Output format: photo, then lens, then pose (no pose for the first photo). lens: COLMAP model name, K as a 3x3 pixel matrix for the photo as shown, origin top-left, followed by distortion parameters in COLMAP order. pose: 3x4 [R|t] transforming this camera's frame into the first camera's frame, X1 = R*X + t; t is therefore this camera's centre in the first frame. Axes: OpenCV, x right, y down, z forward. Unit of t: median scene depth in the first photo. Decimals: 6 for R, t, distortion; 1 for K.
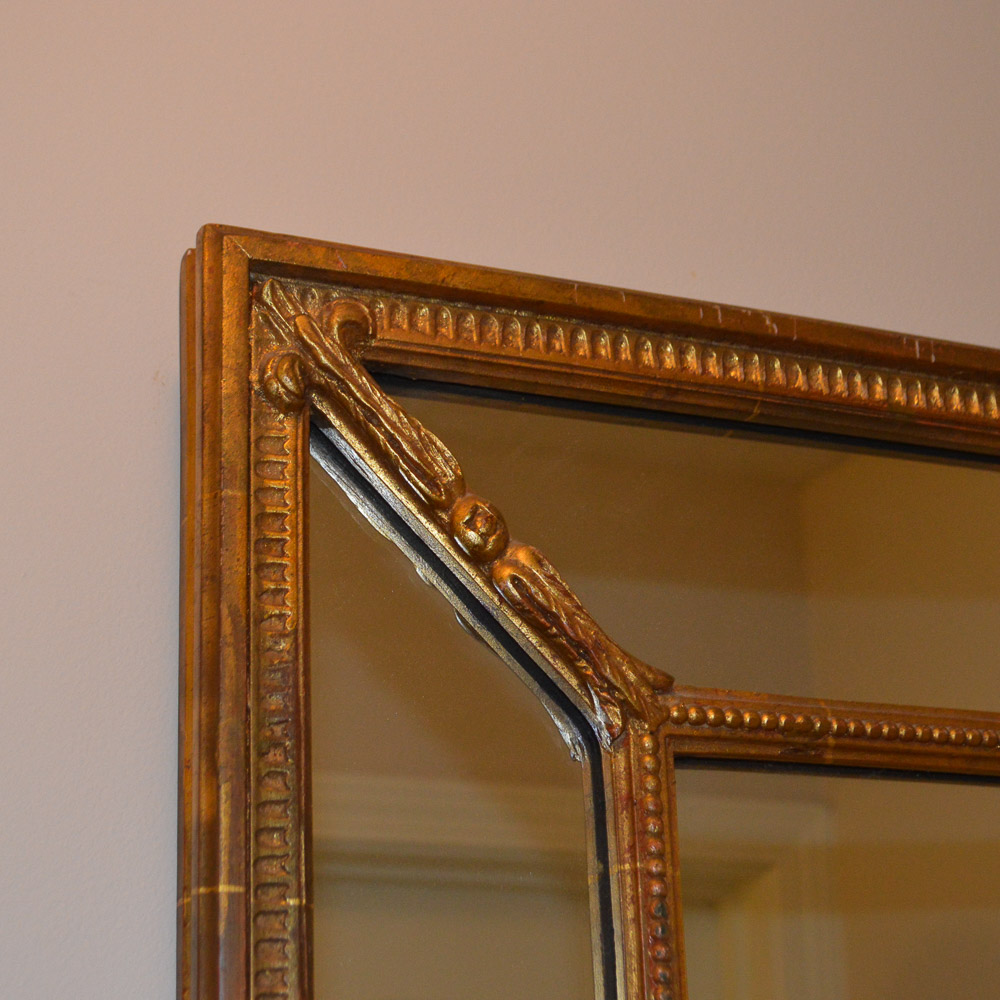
lens RADIAL K [[2196.2, 0, 500.0], [0, 2196.2, 500.0], [0, 0, 1]] dist [0.014602, -0.106116]
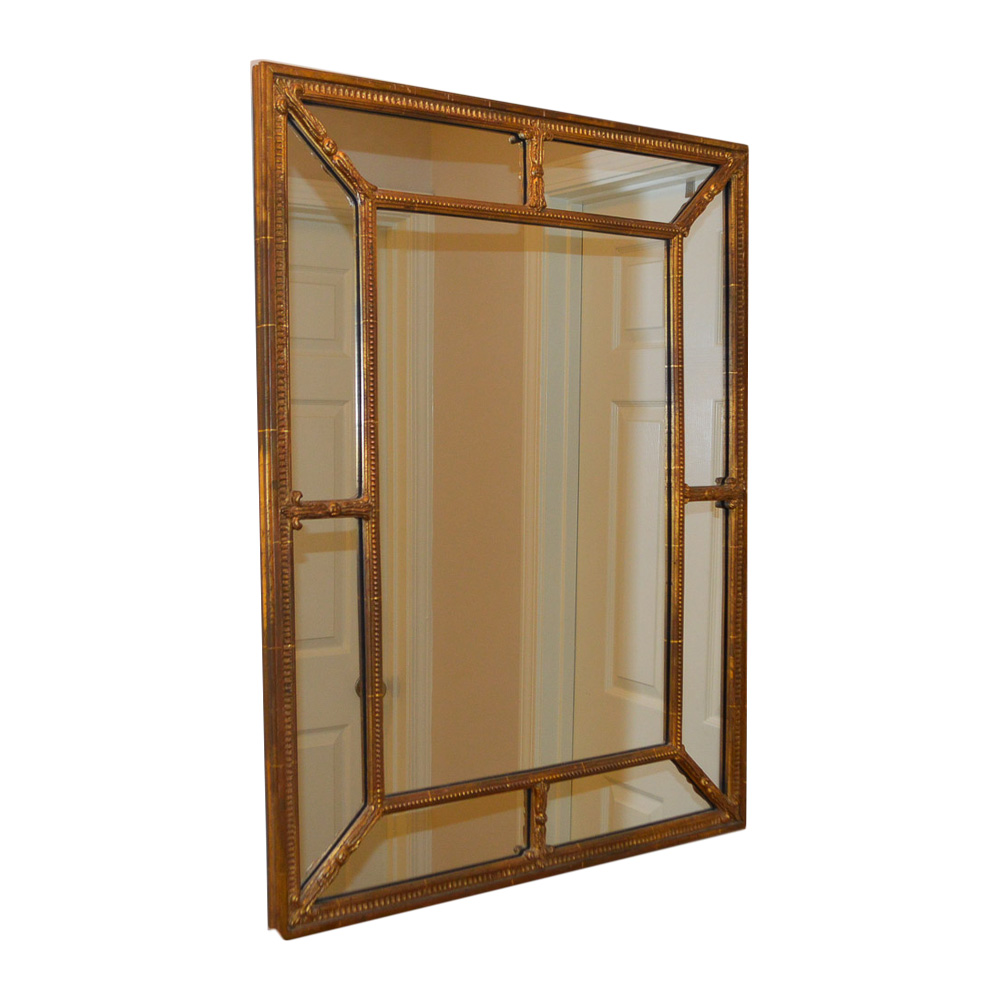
lens RADIAL K [[1277.1, 0, 500.0], [0, 1277.1, 500.0], [0, 0, 1]] dist [-0.008011, -0.005989]
pose [[0.981040, 0.018135, 0.192955, -0.138152], [-0.092856, 0.917882, 0.385838, -0.311506], [-0.170113, -0.396440, 0.902162, -1.334781]]
